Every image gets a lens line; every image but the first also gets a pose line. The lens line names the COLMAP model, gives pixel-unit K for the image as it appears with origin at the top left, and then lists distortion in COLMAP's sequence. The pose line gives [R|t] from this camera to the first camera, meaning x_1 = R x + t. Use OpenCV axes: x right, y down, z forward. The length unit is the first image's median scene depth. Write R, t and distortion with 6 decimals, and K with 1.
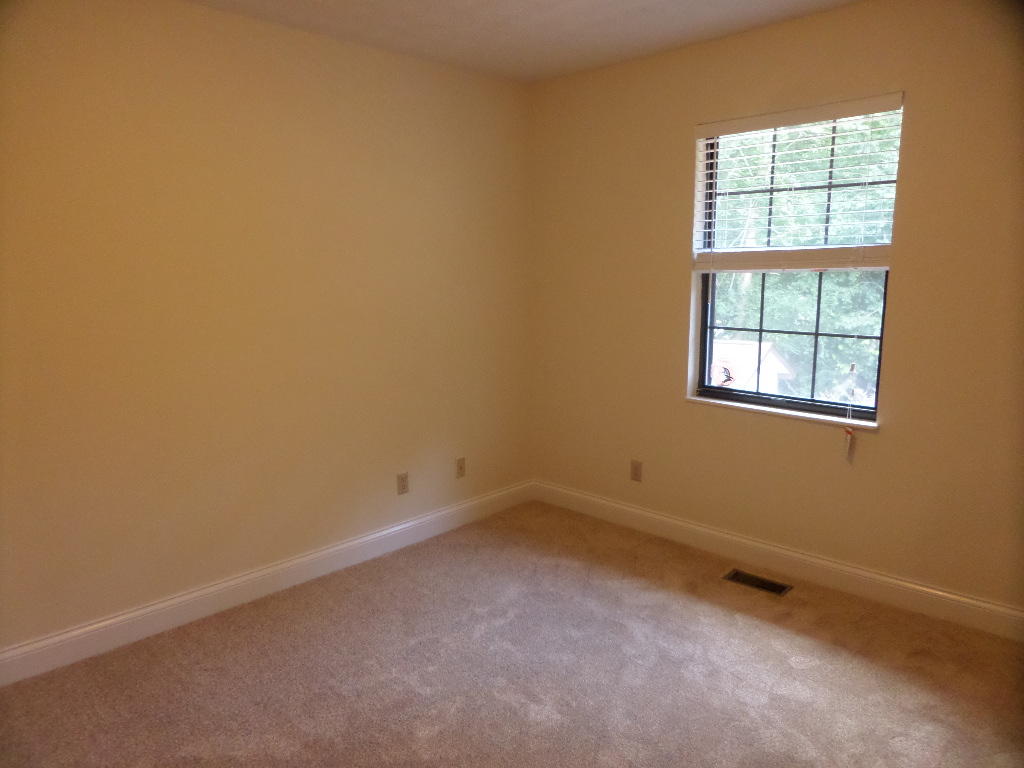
lens RADIAL K [[731.7, 0, 509.5], [0, 731.7, 388.3], [0, 0, 1]] dist [-0.009833, 0.011111]
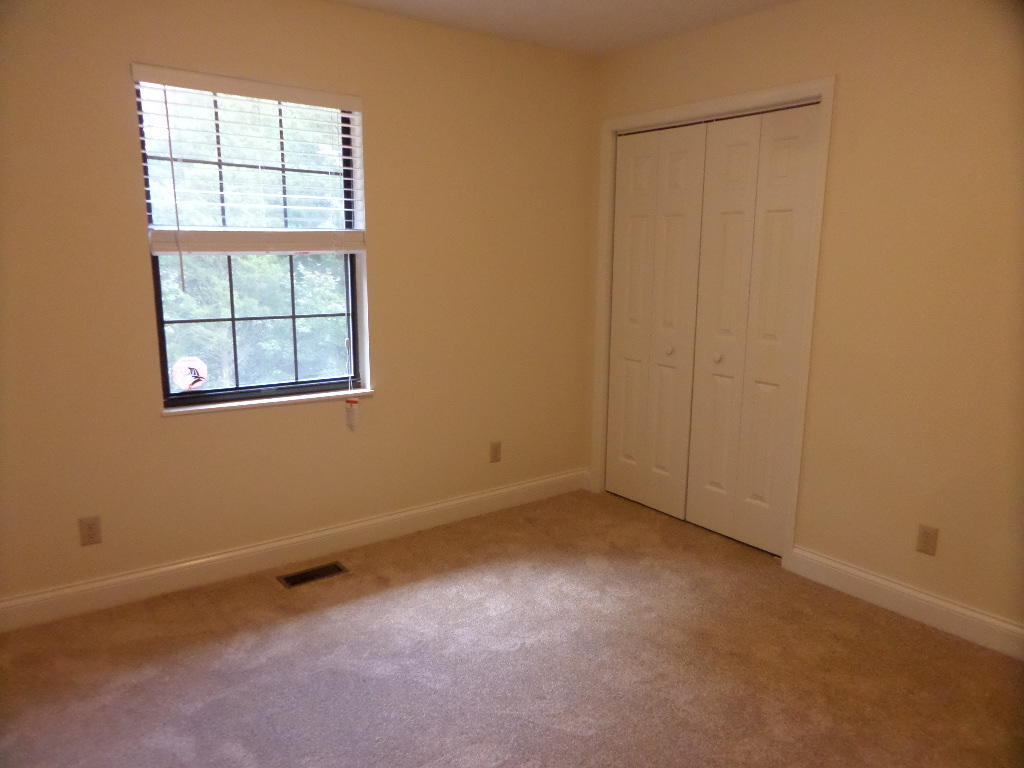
lens RADIAL K [[731.7, 0, 508.7], [0, 731.7, 389.6], [0, 0, 1]] dist [-0.009833, 0.011111]
pose [[0.144240, -0.173571, 0.974201, -0.527145], [0.152896, 0.976583, 0.151357, -0.082245], [-0.977659, 0.127120, 0.167400, 0.547286]]
